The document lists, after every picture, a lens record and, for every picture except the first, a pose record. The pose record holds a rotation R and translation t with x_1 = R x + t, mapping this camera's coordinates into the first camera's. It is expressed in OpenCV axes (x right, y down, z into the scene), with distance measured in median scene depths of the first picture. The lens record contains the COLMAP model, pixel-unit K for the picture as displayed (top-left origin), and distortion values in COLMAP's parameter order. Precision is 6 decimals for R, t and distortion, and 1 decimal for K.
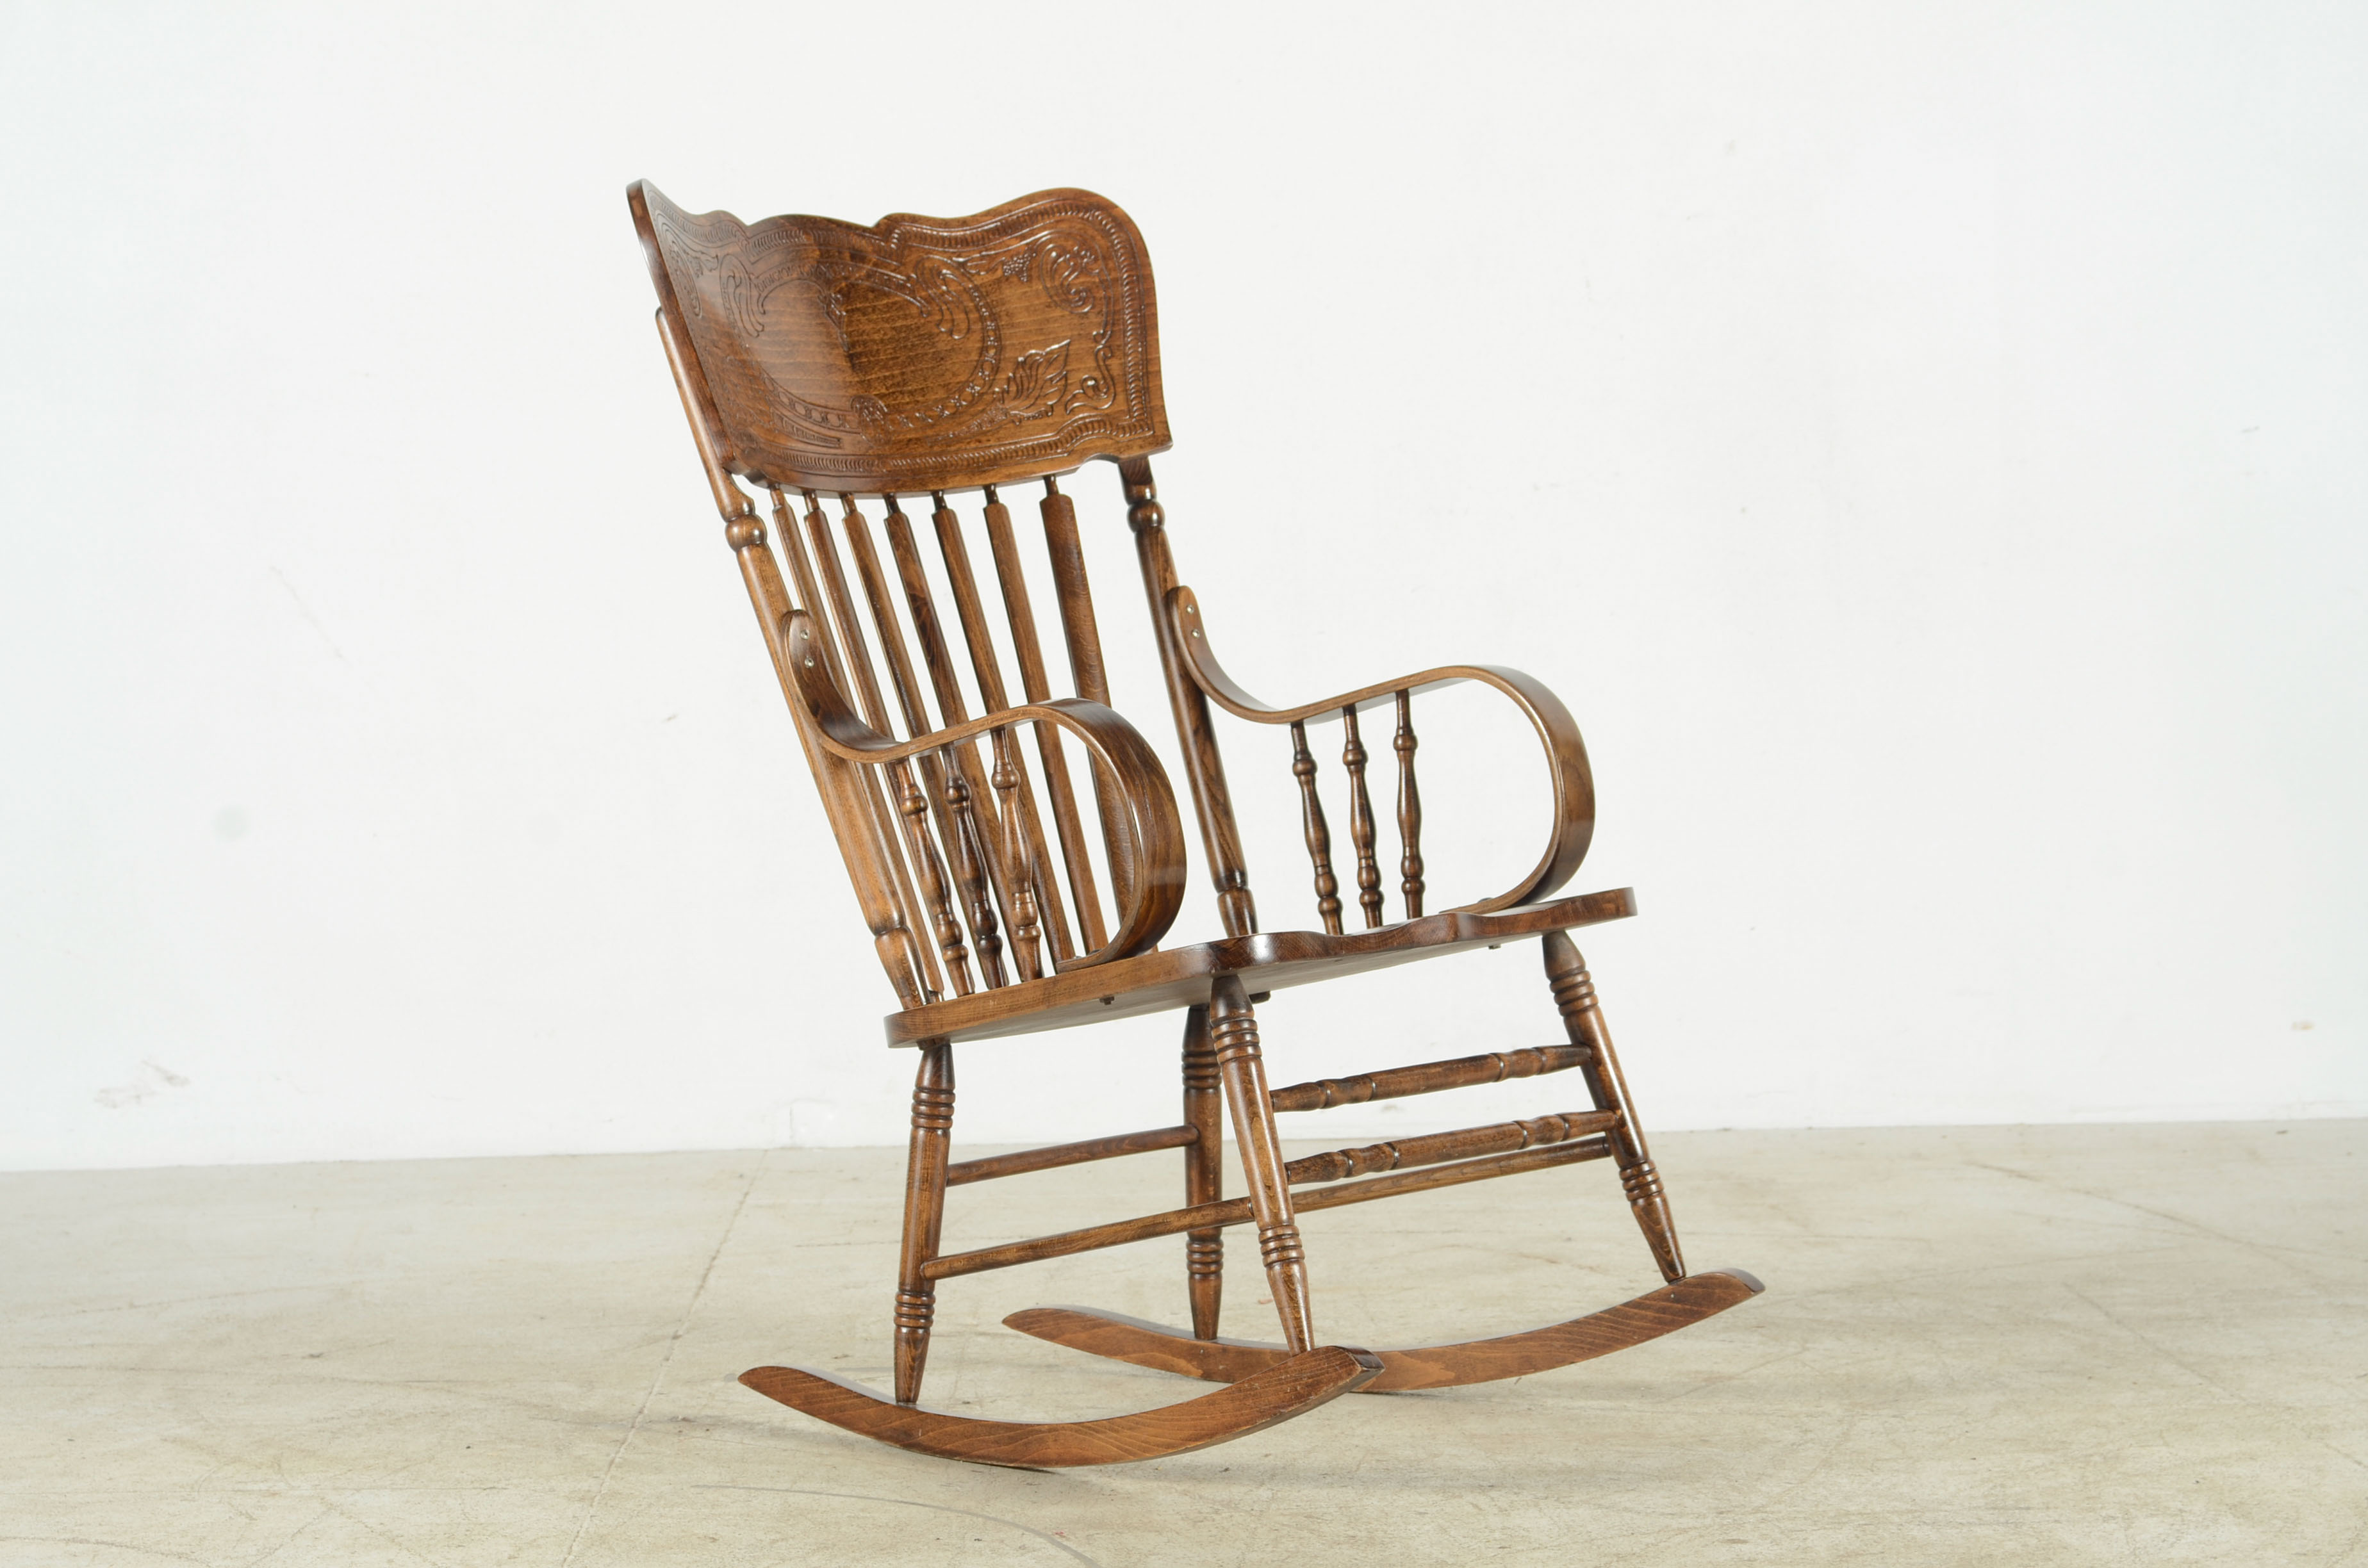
lens RADIAL K [[6378.4, 0, 1185.3], [0, 6378.4, 781.3], [0, 0, 1]] dist [0.178868, 0.000000]
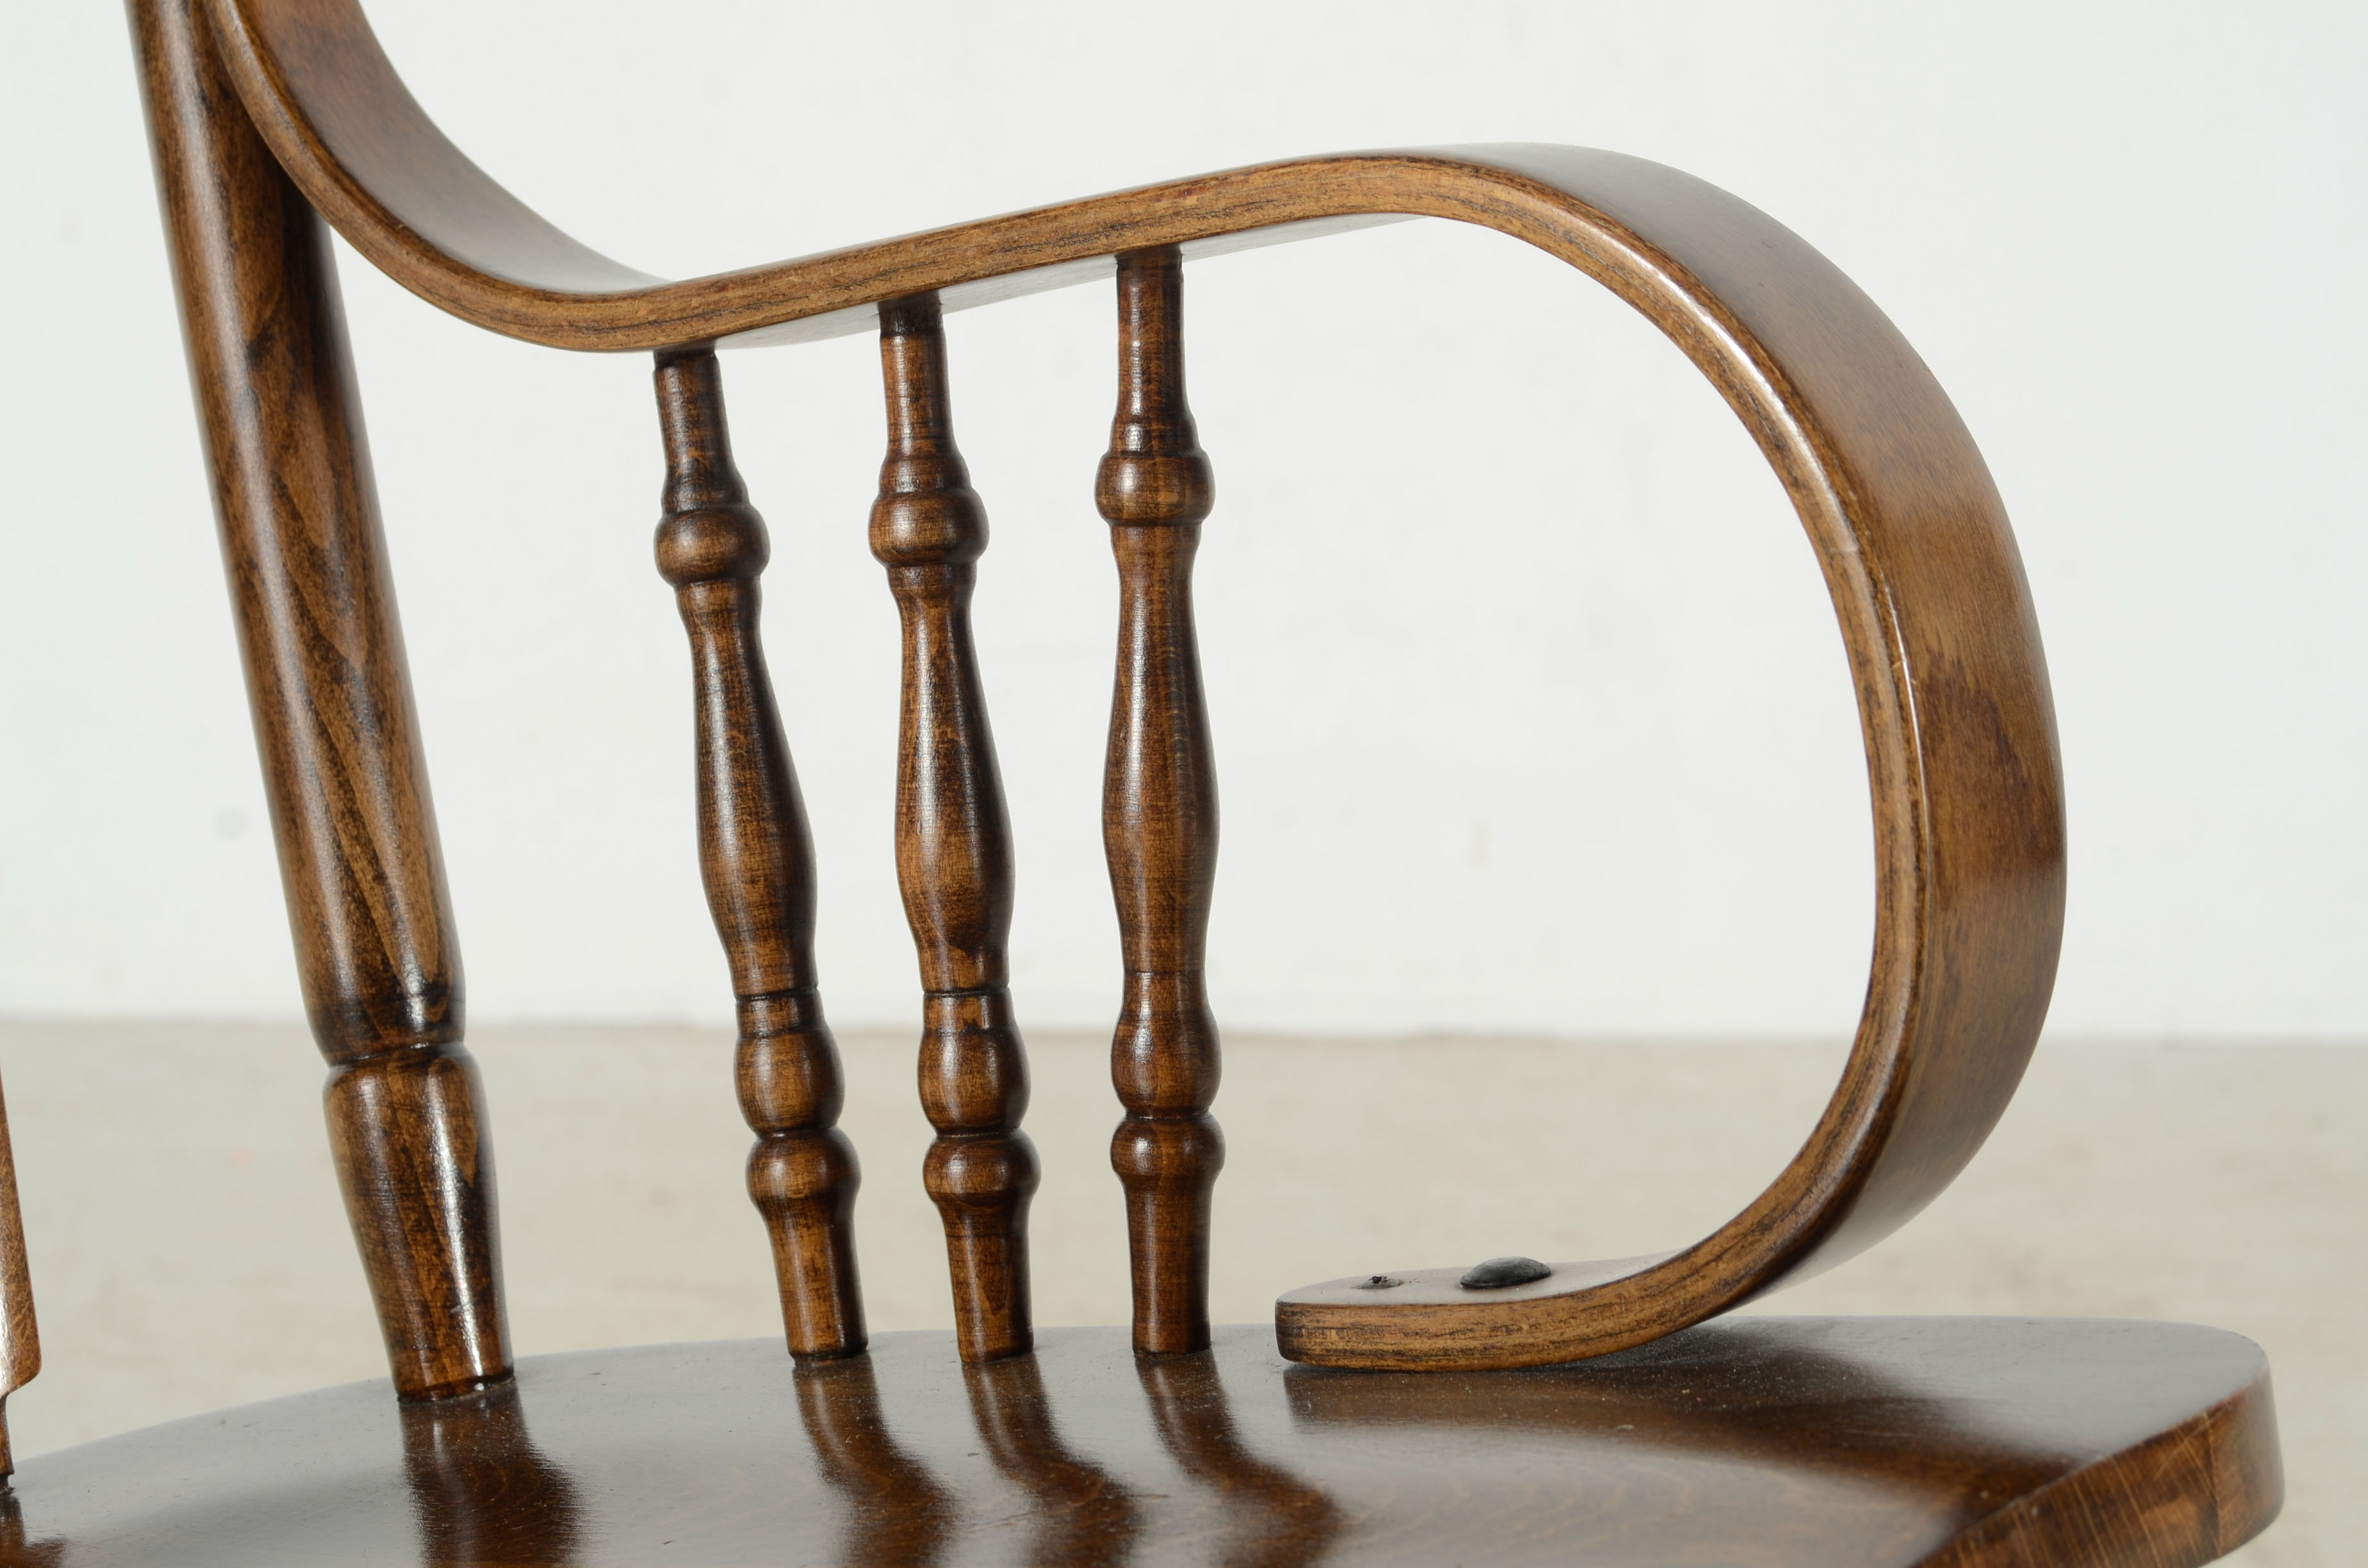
lens RADIAL K [[6152.4, 0, 1180.1], [0, 6152.4, 782.7], [0, 0, 1]] dist [0.125459, 0.000000]
pose [[0.999382, 0.027701, 0.021648, 0.030984], [-0.030650, 0.988133, 0.150509, -0.027321], [-0.017222, -0.151080, 0.988372, 0.788215]]
